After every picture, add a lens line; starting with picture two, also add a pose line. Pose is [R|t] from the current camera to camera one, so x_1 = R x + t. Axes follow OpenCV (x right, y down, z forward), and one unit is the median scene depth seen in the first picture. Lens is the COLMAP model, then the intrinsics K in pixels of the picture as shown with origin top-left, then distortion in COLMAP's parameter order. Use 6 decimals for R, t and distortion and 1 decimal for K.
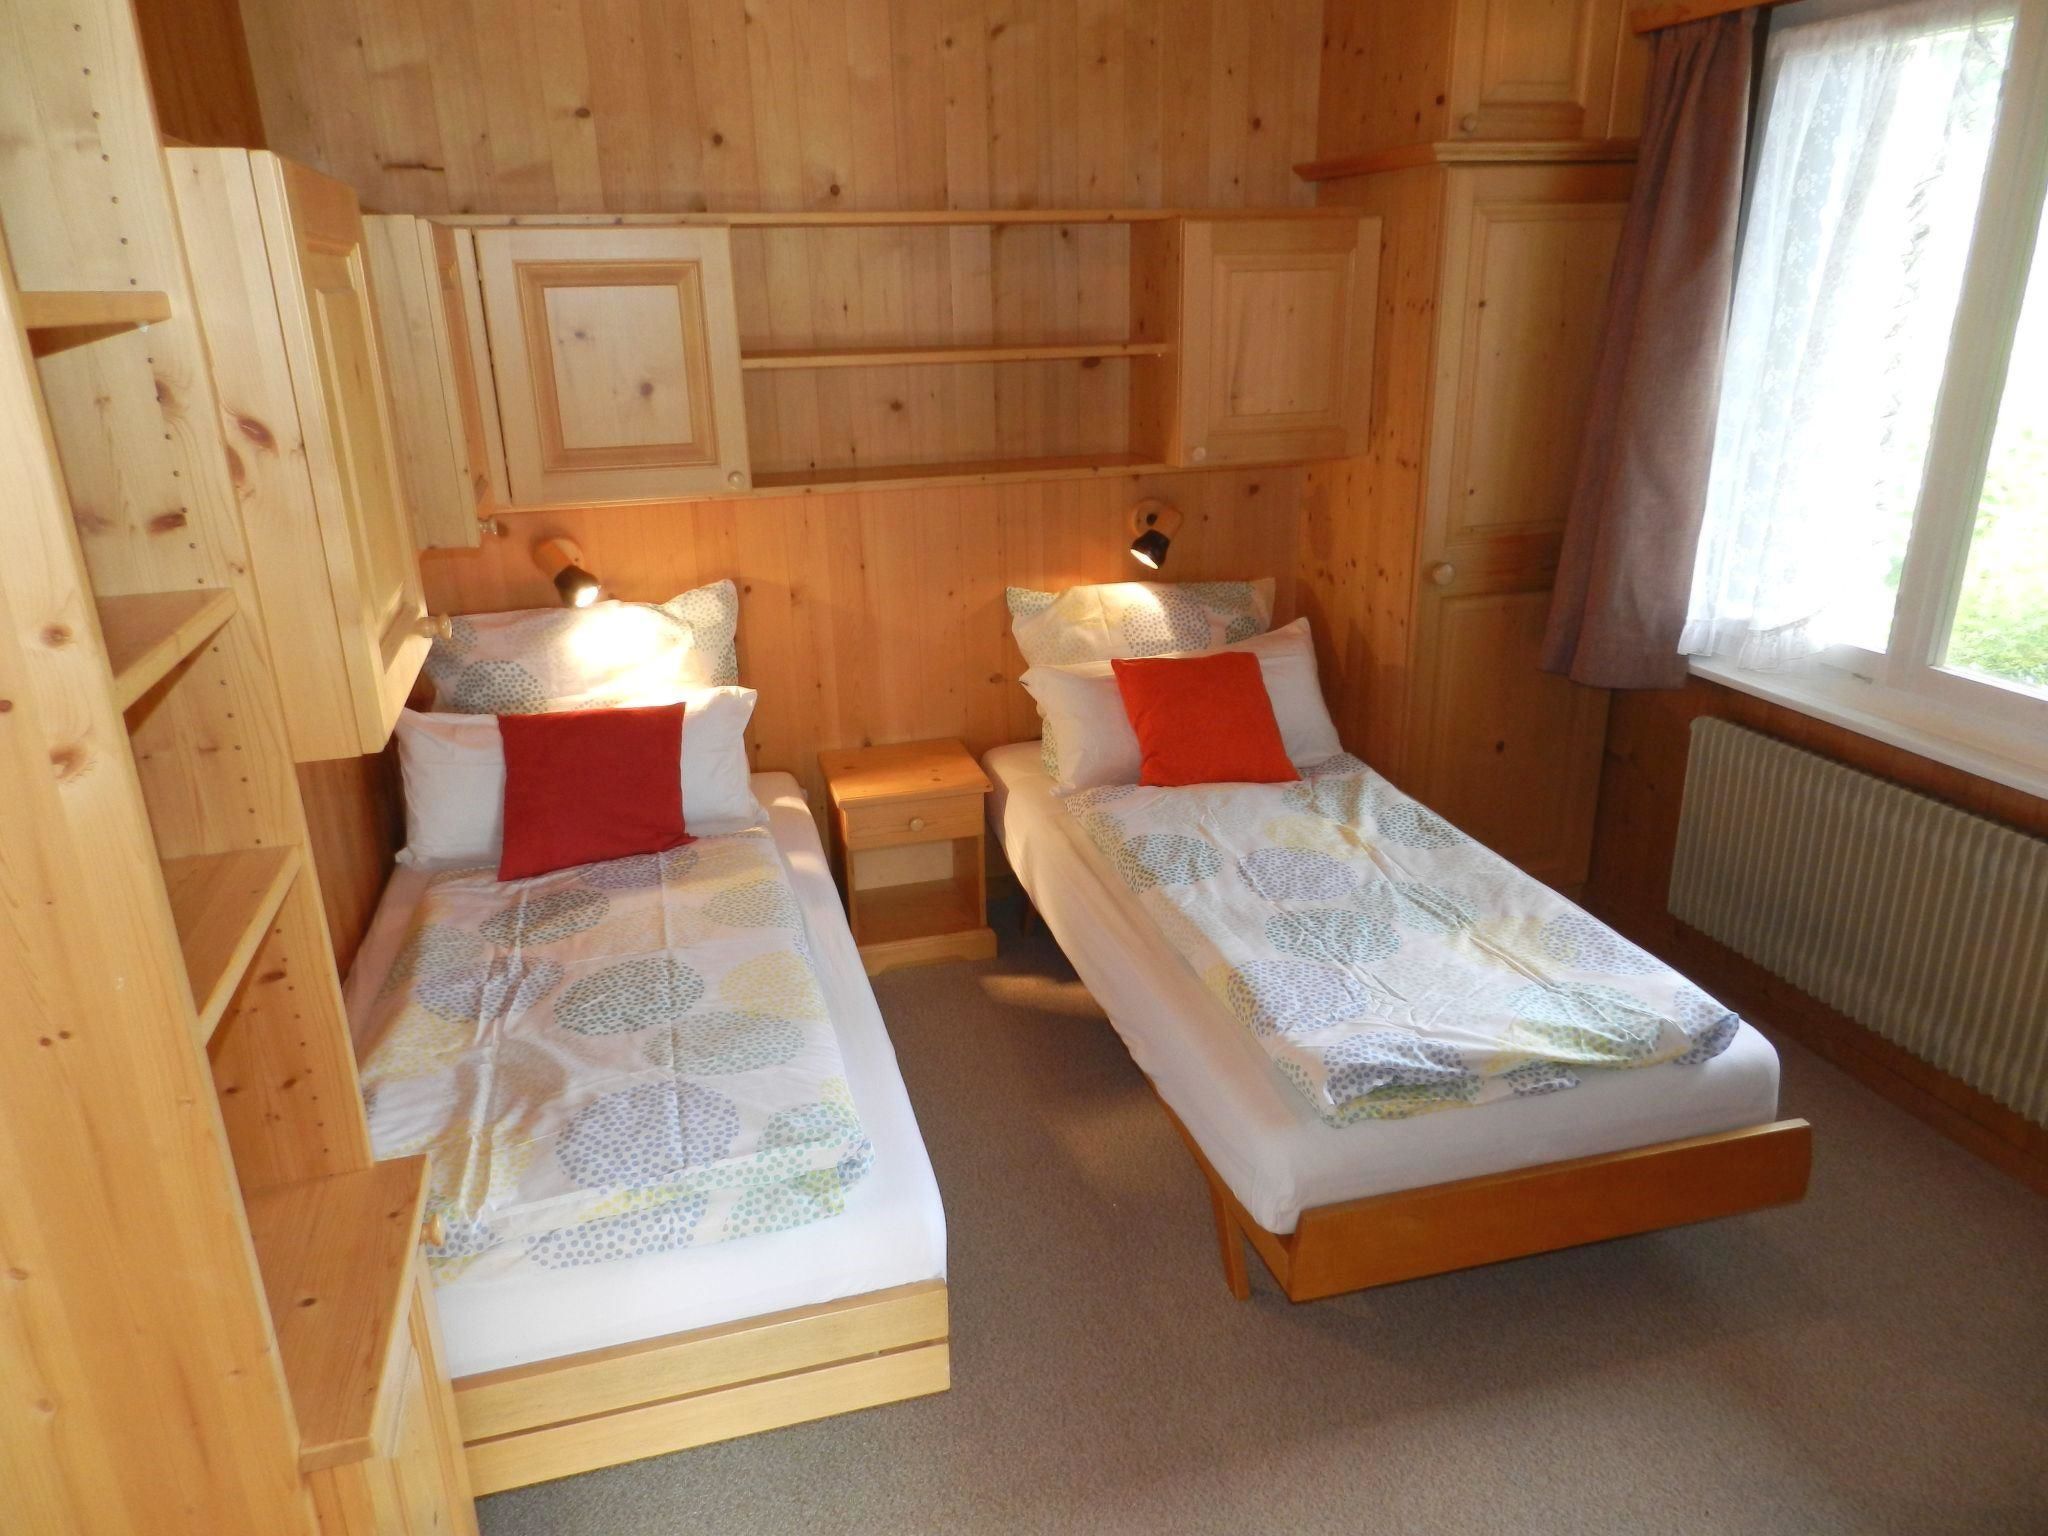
lens RADIAL K [[1383.2, 0, 1024.0], [0, 1383.2, 768.0], [0, 0, 1]] dist [0.017810, -0.003102]
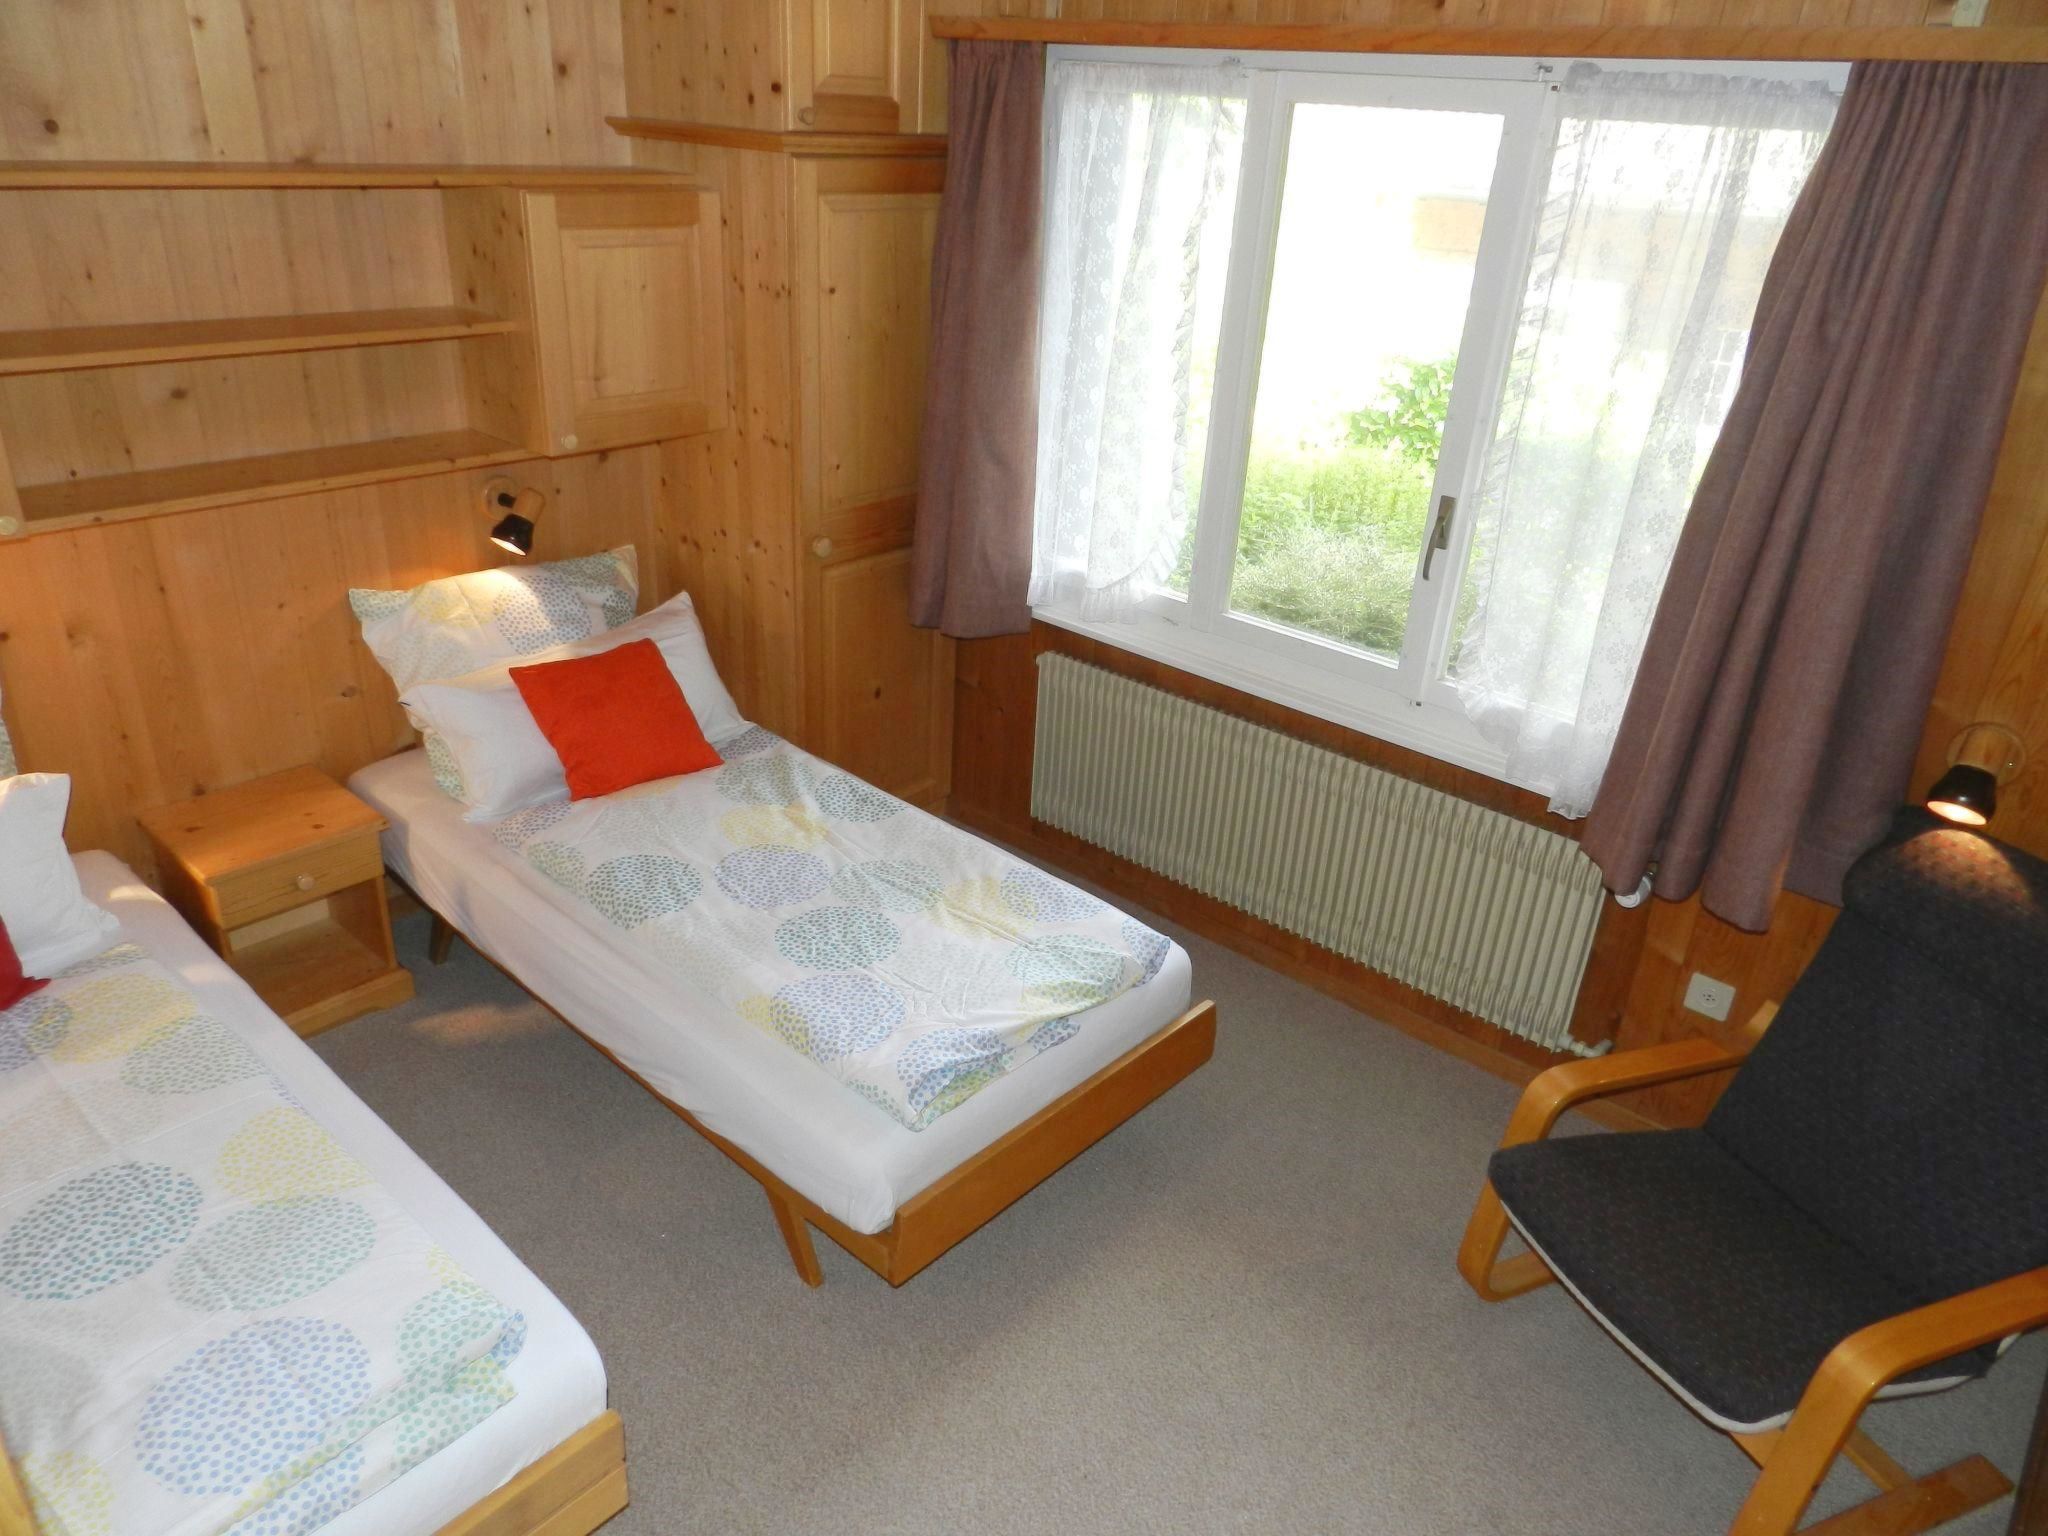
lens RADIAL K [[1383.2, 0, 1024.0], [0, 1383.2, 768.0], [0, 0, 1]] dist [0.017810, -0.003102]
pose [[0.838000, -0.173577, 0.517327, -0.153956], [0.110108, 0.982345, 0.151243, -0.125933], [-0.534446, -0.069780, 0.842317, 0.020567]]
